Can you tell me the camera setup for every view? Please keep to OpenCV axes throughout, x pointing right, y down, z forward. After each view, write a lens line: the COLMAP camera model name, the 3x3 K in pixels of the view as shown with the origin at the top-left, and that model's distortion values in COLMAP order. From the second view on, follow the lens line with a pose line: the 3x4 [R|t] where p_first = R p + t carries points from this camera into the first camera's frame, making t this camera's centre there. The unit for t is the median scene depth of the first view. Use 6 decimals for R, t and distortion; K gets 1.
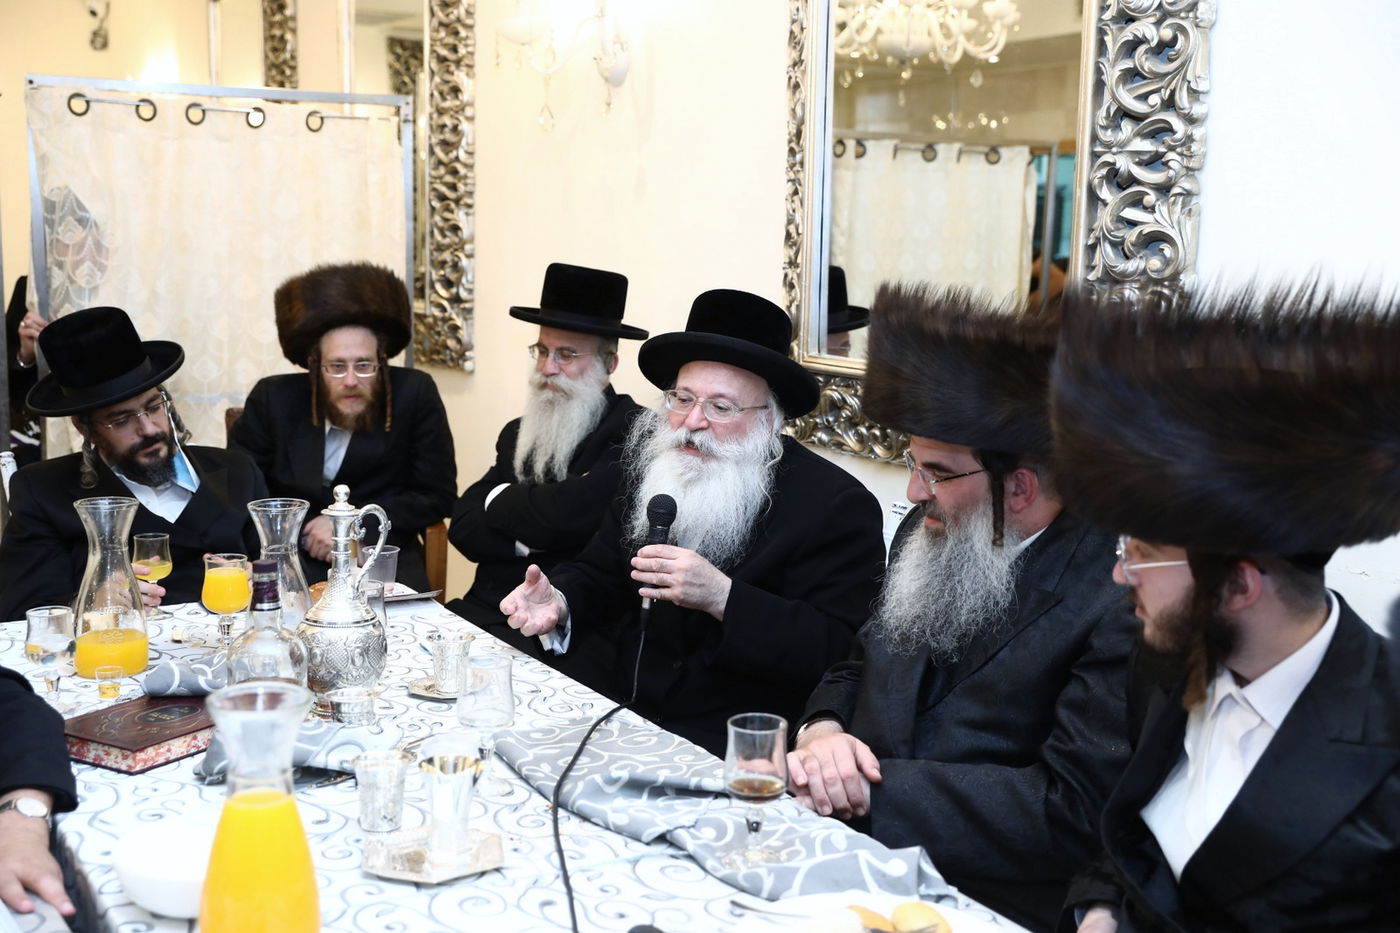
lens RADIAL K [[1617.4, 0, 700.0], [0, 1617.4, 466.5], [0, 0, 1]] dist [0.044789, -0.011955]
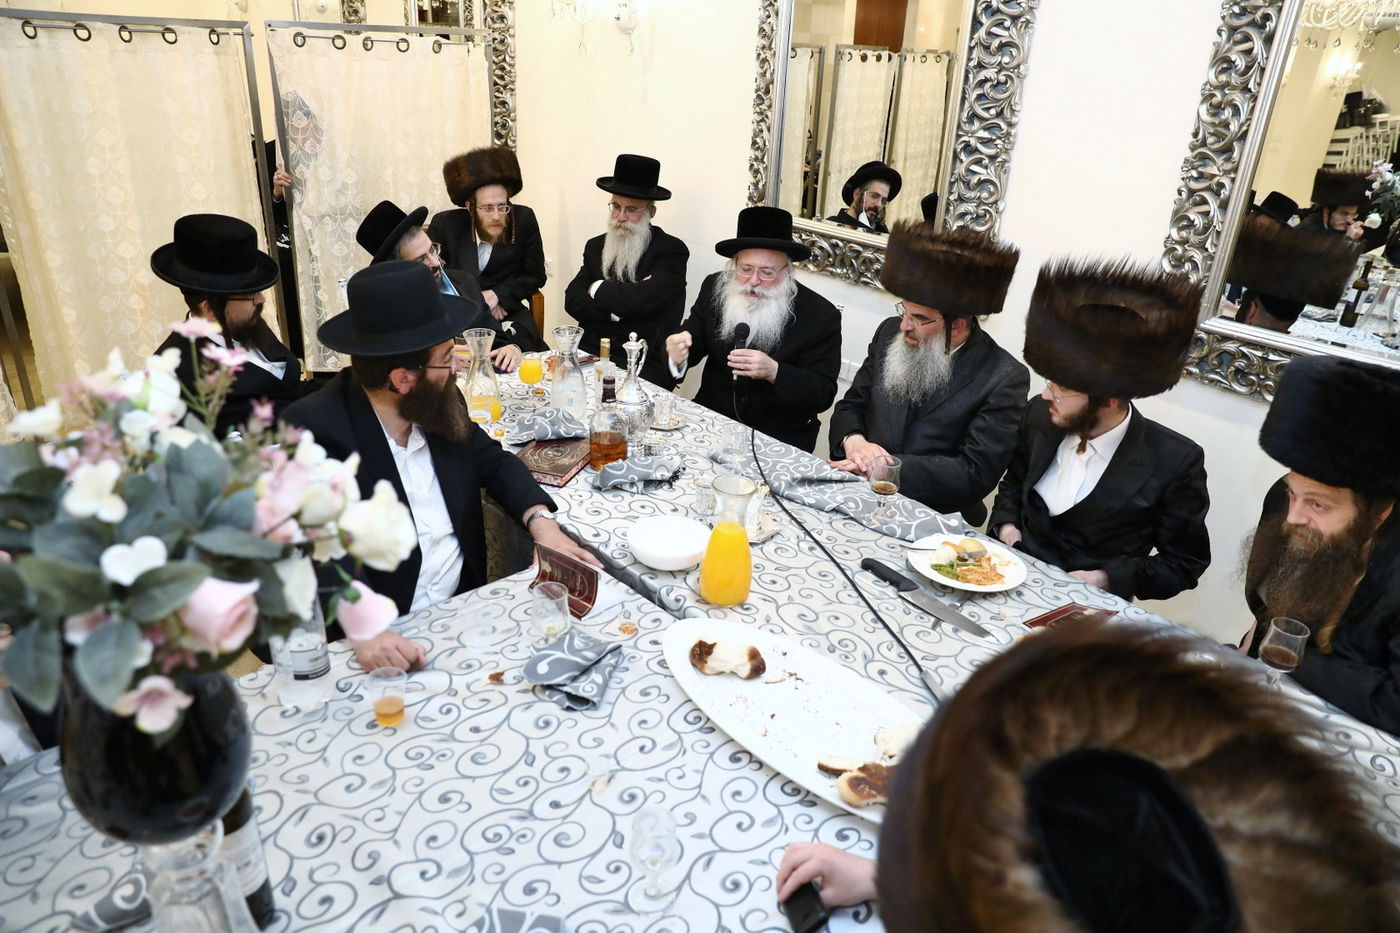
lens RADIAL K [[923.7, 0, 700.0], [0, 923.7, 466.5], [0, 0, 1]] dist [-0.080159, 0.001690]
pose [[0.977249, -0.062209, 0.202769, -0.315787], [-0.003536, 0.951108, 0.308839, -0.150131], [-0.212068, -0.302530, 0.929249, -0.082876]]
